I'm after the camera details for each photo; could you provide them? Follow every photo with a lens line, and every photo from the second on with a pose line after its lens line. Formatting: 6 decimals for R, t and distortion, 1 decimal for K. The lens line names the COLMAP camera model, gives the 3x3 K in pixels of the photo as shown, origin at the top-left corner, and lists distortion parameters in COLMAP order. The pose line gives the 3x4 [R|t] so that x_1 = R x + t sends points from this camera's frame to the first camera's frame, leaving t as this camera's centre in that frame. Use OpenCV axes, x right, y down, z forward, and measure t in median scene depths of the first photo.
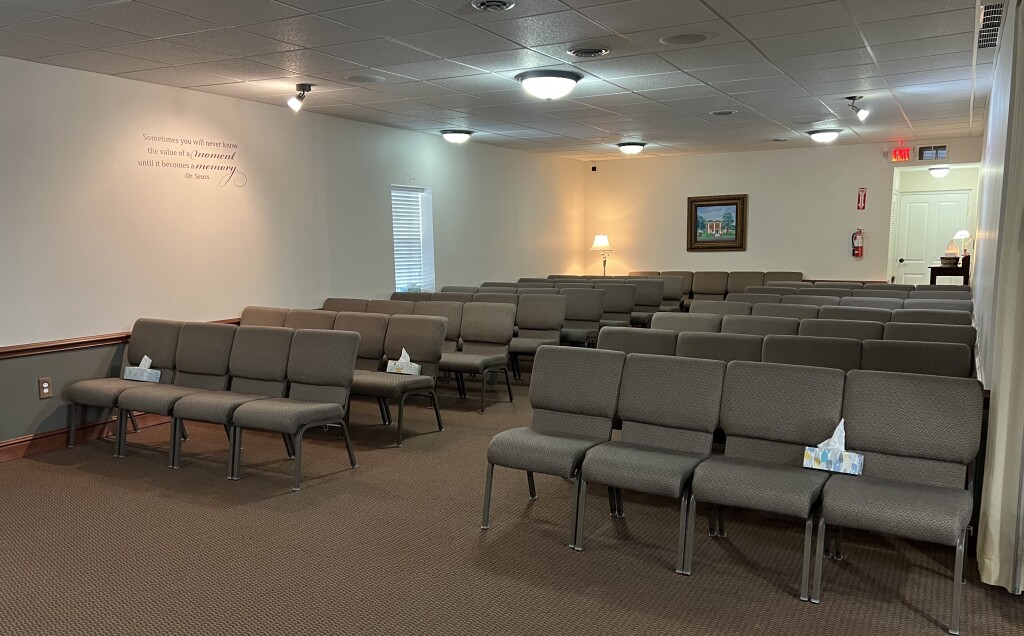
lens RADIAL K [[790.1, 0, 526.6], [0, 790.1, 367.1], [0, 0, 1]] dist [0.116502, -0.204105]
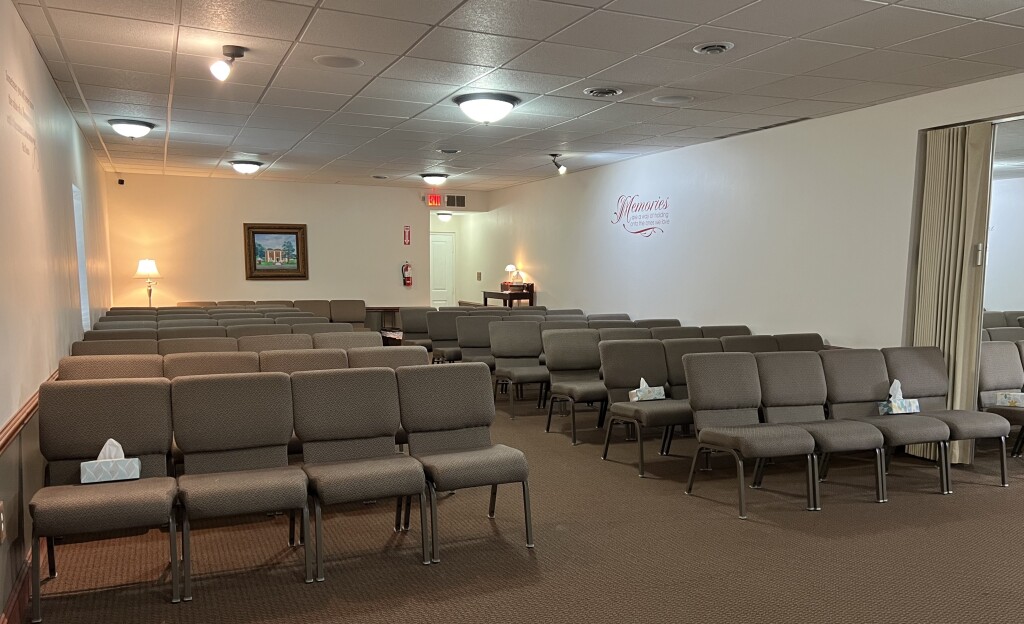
lens RADIAL K [[786.5, 0, 511.4], [0, 786.5, 380.6], [0, 0, 1]] dist [0.009594, 0.001073]
pose [[0.608173, -0.095931, 0.787986, -0.652207], [0.116010, 0.992754, 0.031323, -0.035138], [-0.785281, 0.072364, 0.614895, 0.337152]]
